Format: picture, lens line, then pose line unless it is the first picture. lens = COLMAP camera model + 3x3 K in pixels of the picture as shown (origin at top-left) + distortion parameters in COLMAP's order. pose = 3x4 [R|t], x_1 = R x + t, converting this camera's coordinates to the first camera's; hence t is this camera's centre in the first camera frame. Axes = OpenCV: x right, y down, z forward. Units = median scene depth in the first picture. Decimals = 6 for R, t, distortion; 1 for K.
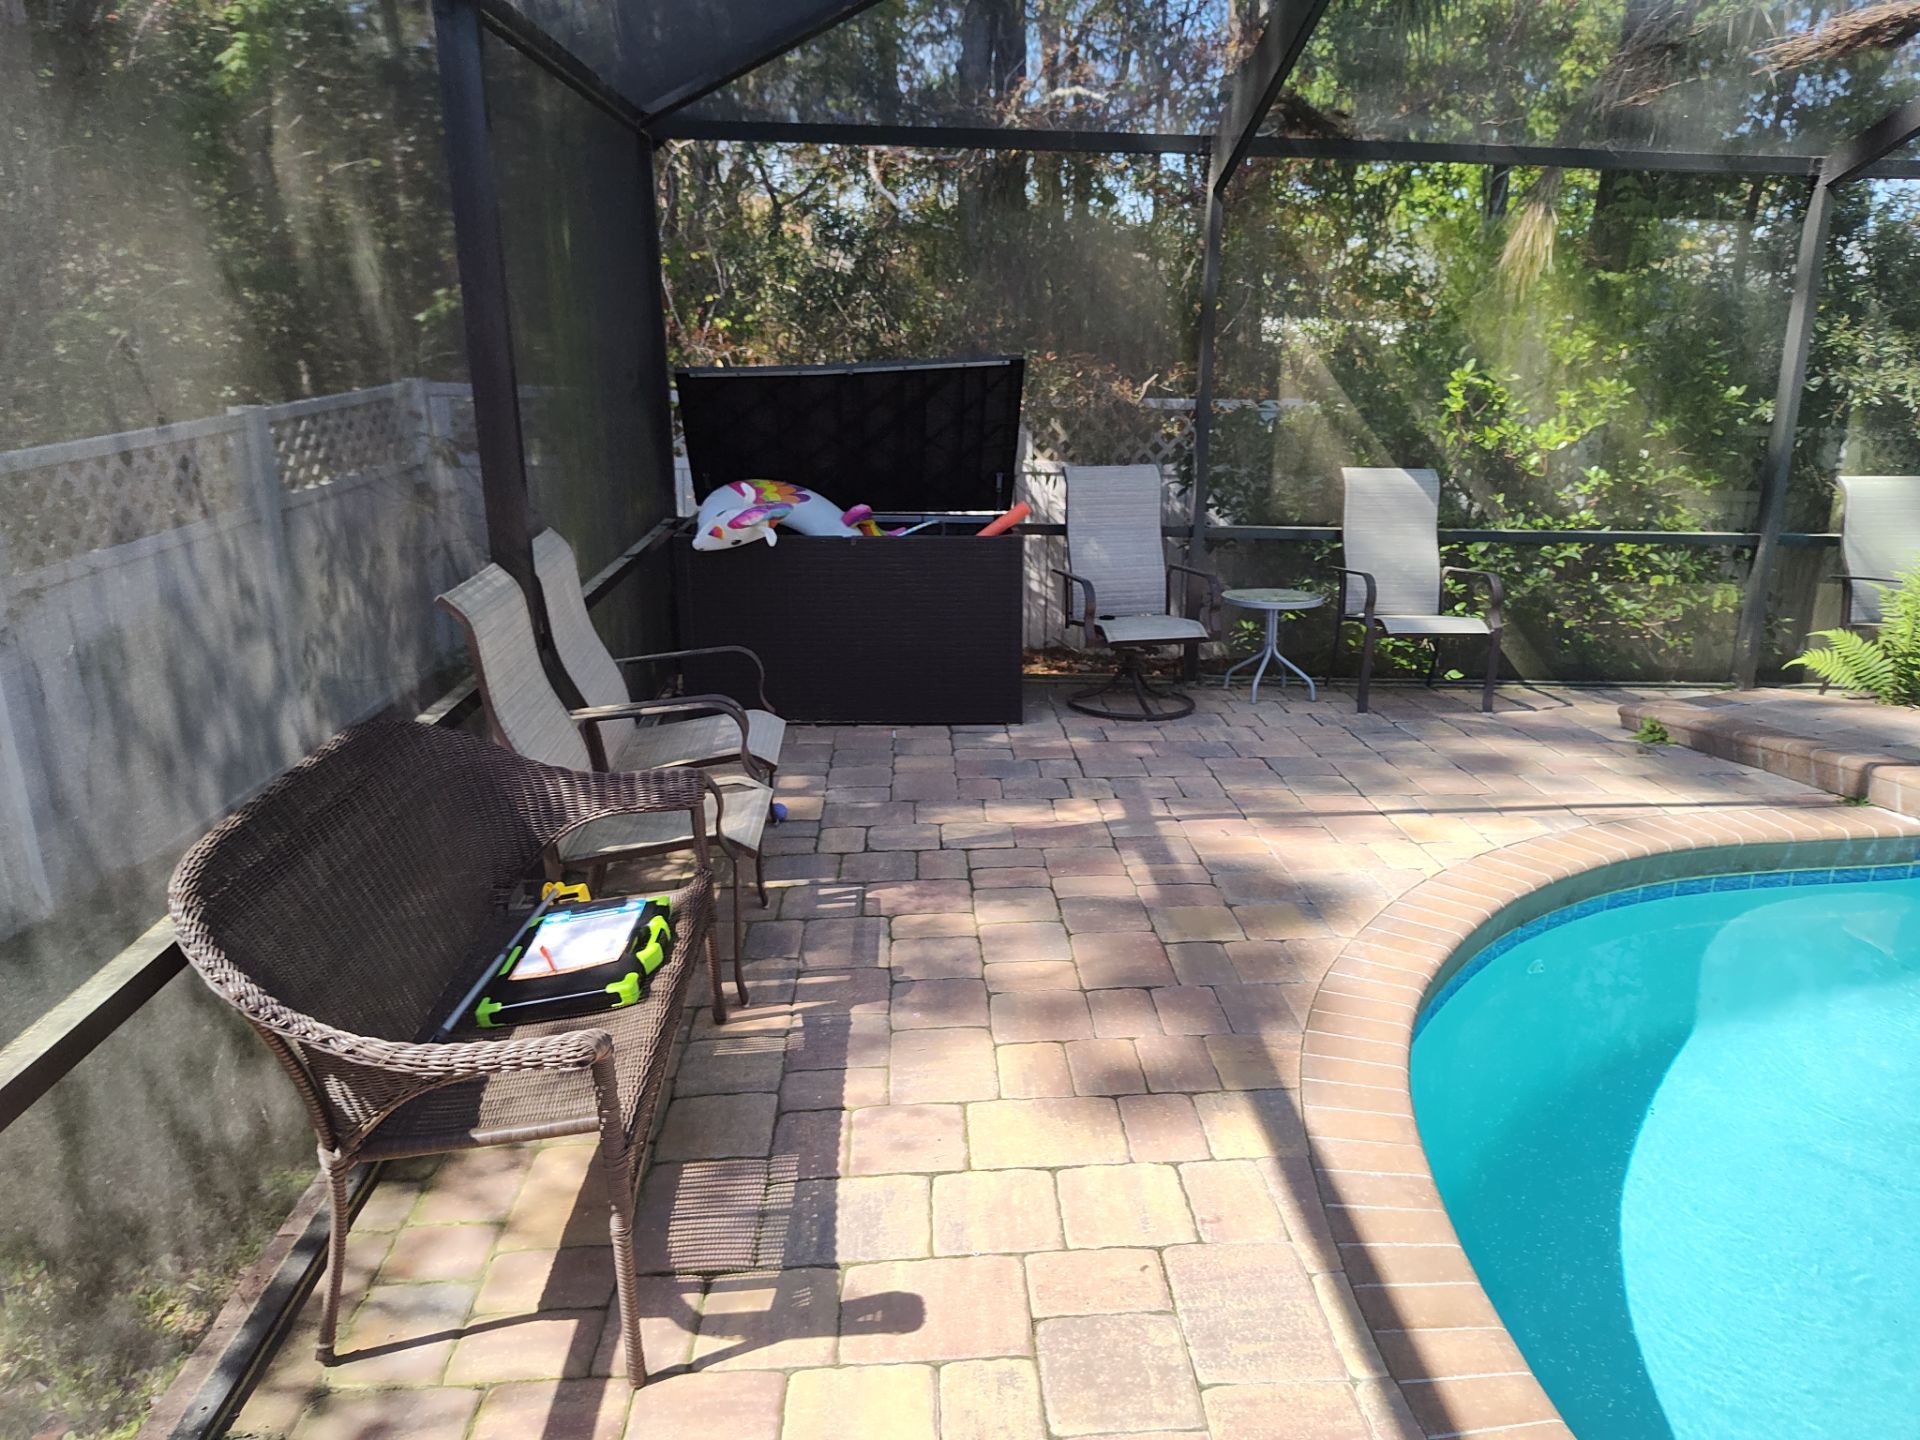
lens RADIAL K [[1393.4, 0, 946.0], [0, 1393.4, 719.6], [0, 0, 1]] dist [0.079166, -0.065256]
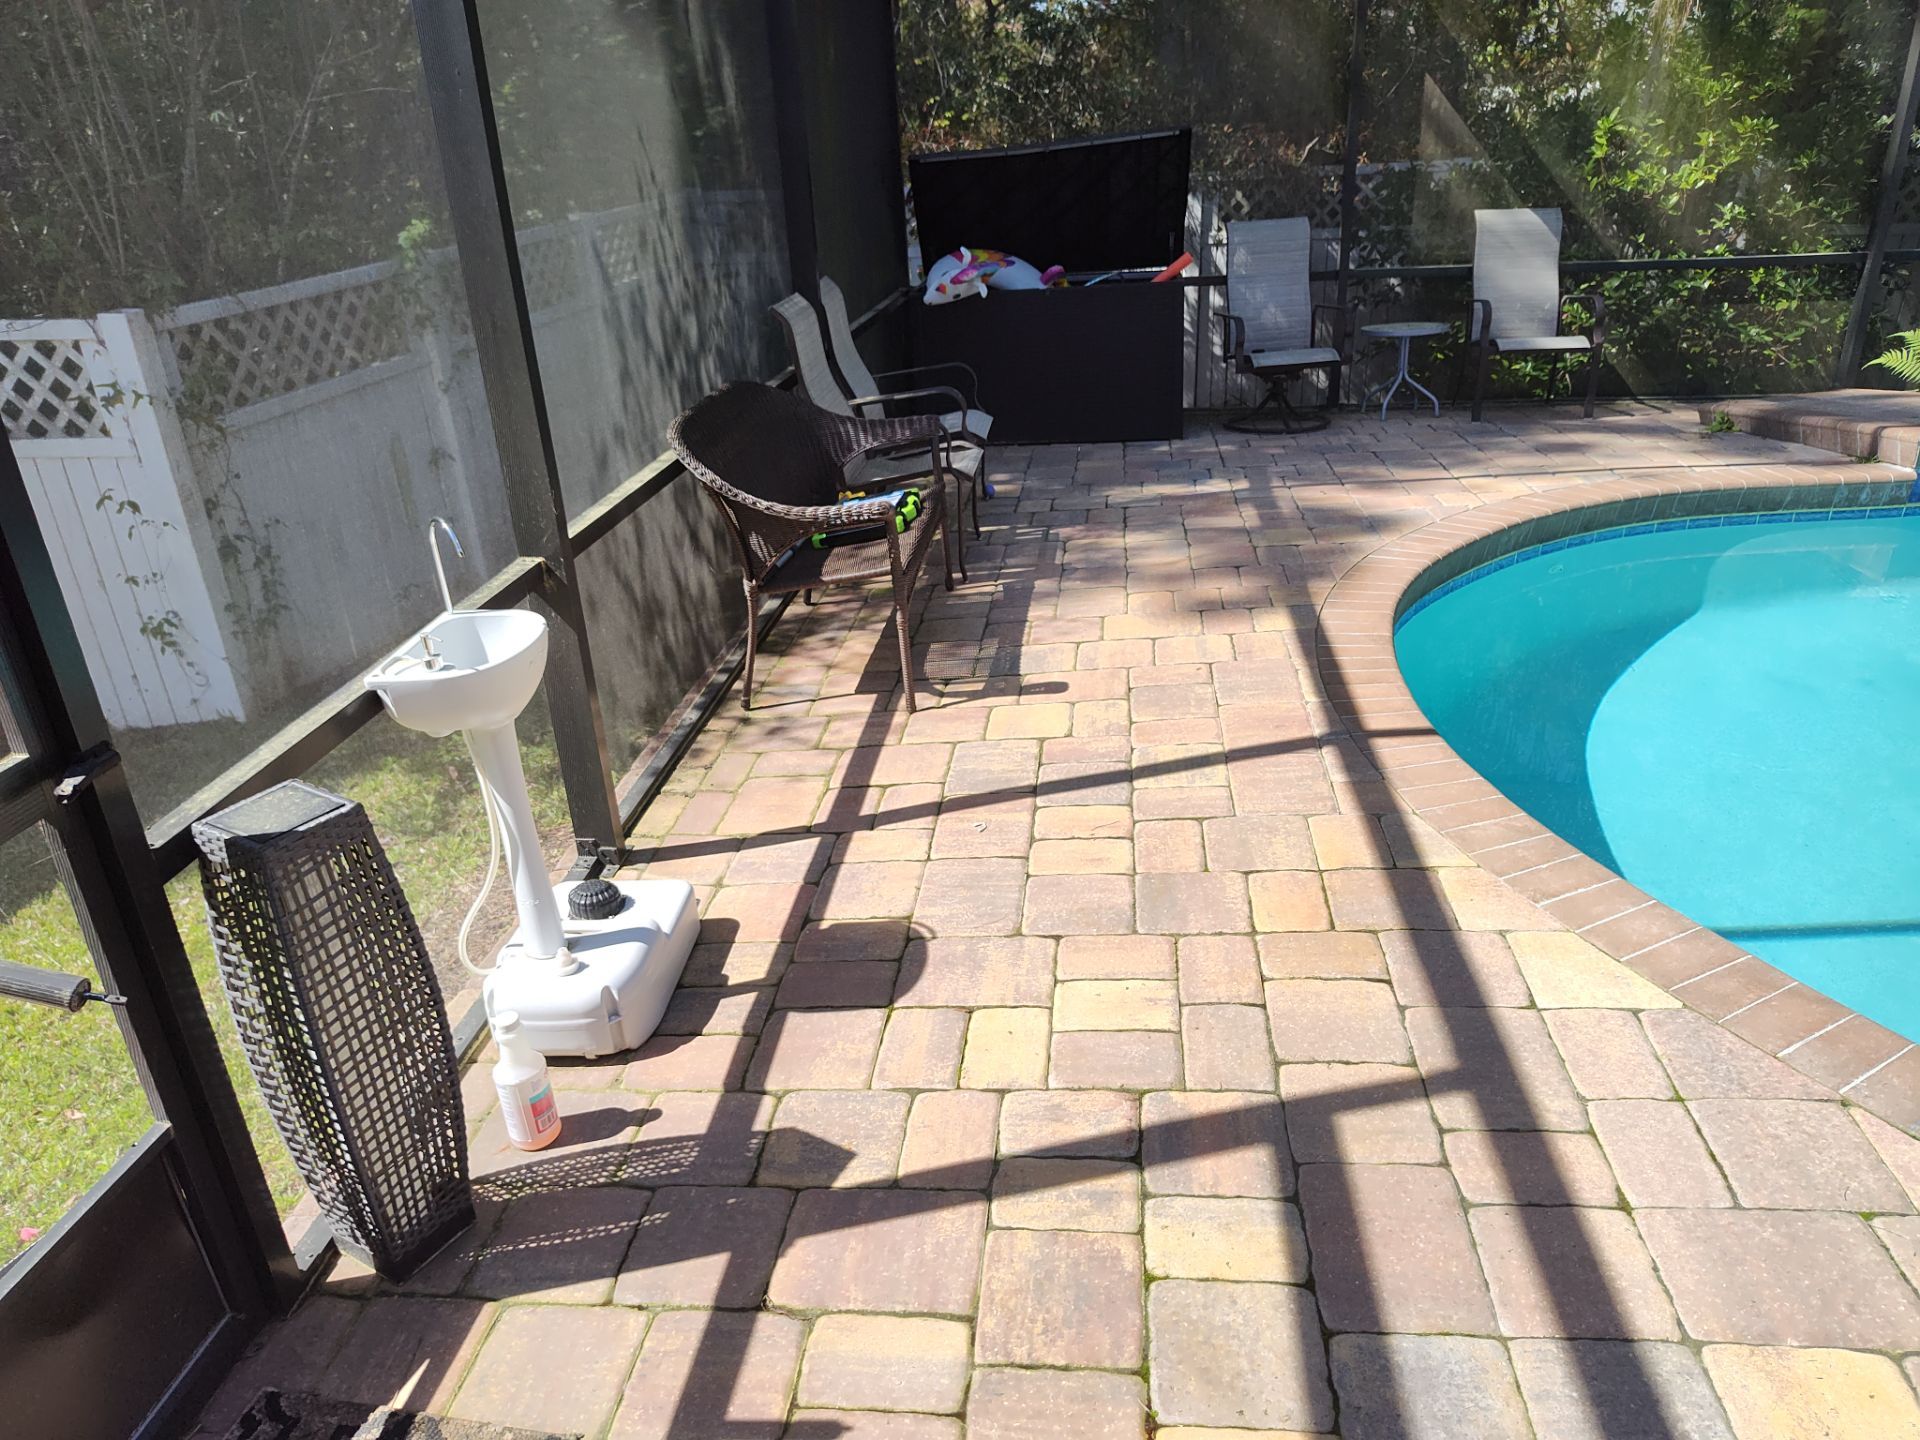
lens RADIAL K [[1393.4, 0, 910.6], [0, 1393.4, 743.9], [0, 0, 1]] dist [0.079166, -0.065256]
pose [[0.984031, 0.013743, -0.177468, 0.052330], [0.010227, 0.991003, 0.133450, 0.131902], [0.177705, -0.133134, 0.975037, -0.389442]]
